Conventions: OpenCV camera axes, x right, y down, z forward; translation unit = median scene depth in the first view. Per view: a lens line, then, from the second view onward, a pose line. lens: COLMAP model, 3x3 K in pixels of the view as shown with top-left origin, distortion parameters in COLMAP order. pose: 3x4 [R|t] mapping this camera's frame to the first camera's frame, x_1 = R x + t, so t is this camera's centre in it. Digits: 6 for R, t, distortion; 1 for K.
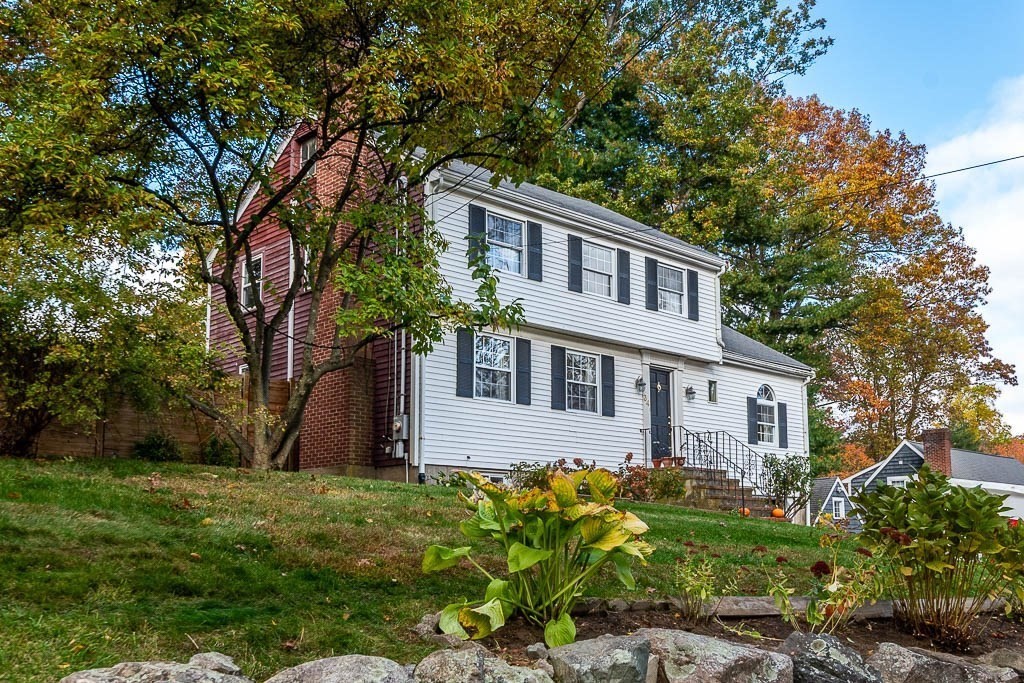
lens RADIAL K [[1260.3, 0, 512.0], [0, 1260.3, 341.5], [0, 0, 1]] dist [-0.002959, -0.000129]
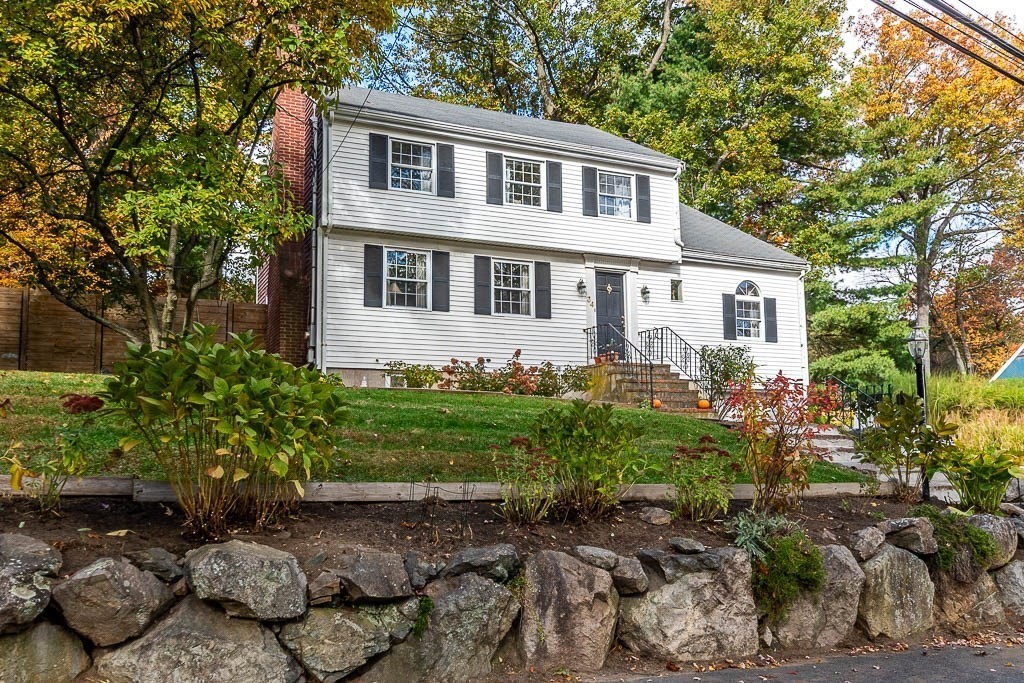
lens RADIAL K [[798.2, 0, 512.0], [0, 798.2, 341.5], [0, 0, 1]] dist [-0.001290, -0.000002]
pose [[0.902525, -0.057581, -0.426771, 0.328901], [0.072117, 0.997234, 0.017961, 0.062650], [0.424557, -0.046988, 0.904181, 0.363151]]
